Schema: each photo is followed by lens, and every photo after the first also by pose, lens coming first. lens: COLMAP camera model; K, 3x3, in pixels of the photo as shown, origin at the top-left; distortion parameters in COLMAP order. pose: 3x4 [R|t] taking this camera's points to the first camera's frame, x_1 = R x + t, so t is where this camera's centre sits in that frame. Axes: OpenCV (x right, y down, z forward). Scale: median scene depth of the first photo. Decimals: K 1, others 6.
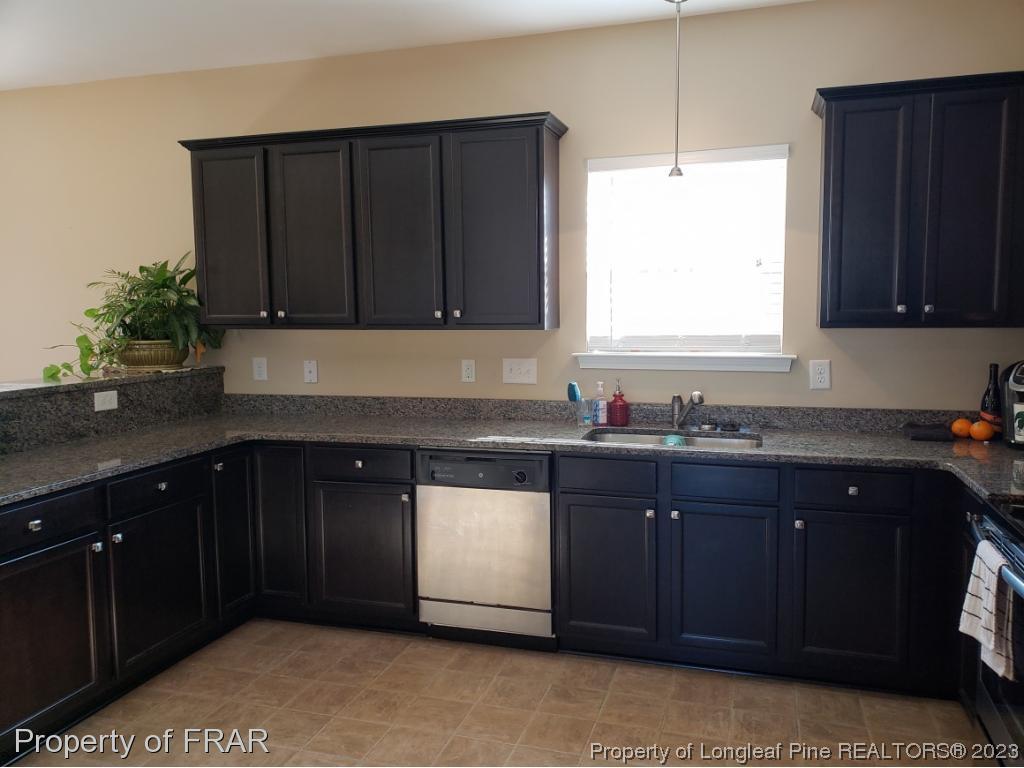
lens RADIAL K [[790.6, 0, 512.5], [0, 790.6, 369.3], [0, 0, 1]] dist [0.008927, -0.002013]
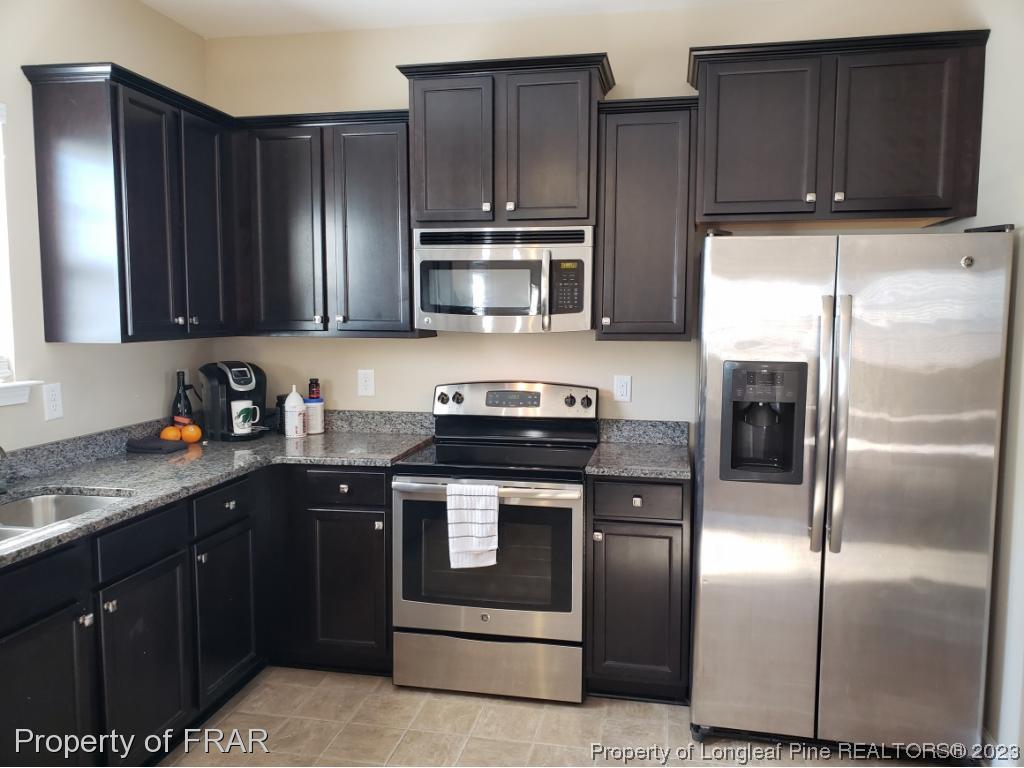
lens RADIAL K [[781.9, 0, 508.7], [0, 781.9, 378.9], [0, 0, 1]] dist [0.036971, -0.005936]
pose [[-0.107307, -0.073163, 0.991530, -0.490044], [0.082131, 0.993228, 0.082176, -0.046909], [-0.990828, 0.090253, -0.100571, 0.644857]]
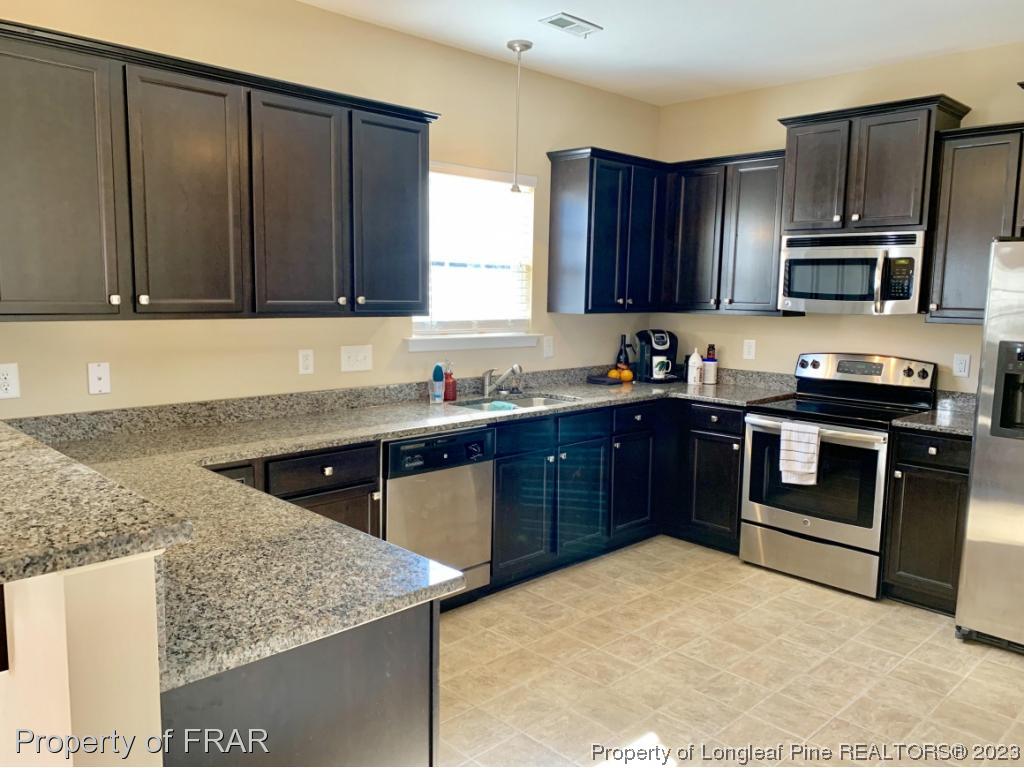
lens RADIAL K [[774.6, 0, 515.6], [0, 774.6, 379.5], [0, 0, 1]] dist [0.005011, -0.000662]
pose [[0.476913, -0.080283, 0.875276, -0.879489], [0.052138, 0.996650, 0.063007, -0.026425], [-0.877403, 0.015586, 0.479501, 0.416957]]
